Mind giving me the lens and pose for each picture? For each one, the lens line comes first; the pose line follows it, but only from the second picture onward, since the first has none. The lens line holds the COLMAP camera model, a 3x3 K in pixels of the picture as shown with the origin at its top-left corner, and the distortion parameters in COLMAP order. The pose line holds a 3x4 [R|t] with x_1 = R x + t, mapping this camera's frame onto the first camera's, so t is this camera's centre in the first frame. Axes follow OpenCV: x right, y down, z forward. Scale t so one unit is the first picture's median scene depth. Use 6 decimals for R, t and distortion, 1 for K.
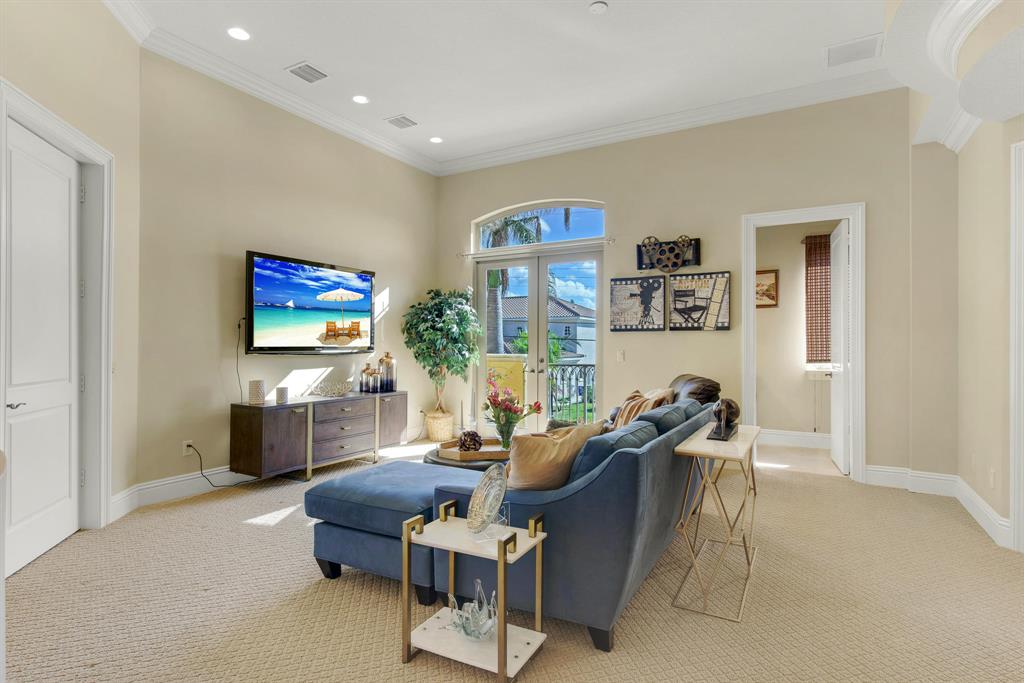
lens RADIAL K [[539.0, 0, 512.0], [0, 539.0, 341.5], [0, 0, 1]] dist [0.001706, -0.000515]
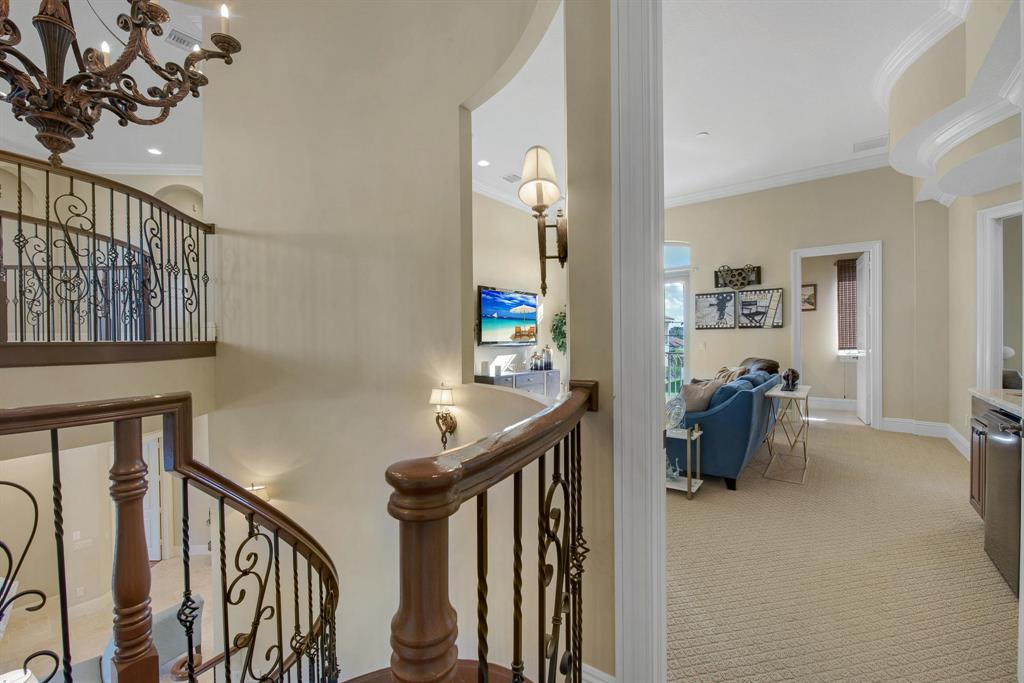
lens RADIAL K [[429.9, 0, 512.0], [0, 429.9, 341.5], [0, 0, 1]] dist [-0.014768, -0.000381]
pose [[0.988879, -0.008724, -0.148463, -0.154098], [0.010277, 0.999900, 0.009698, -0.002368], [0.148364, -0.011116, 0.988870, -0.266290]]
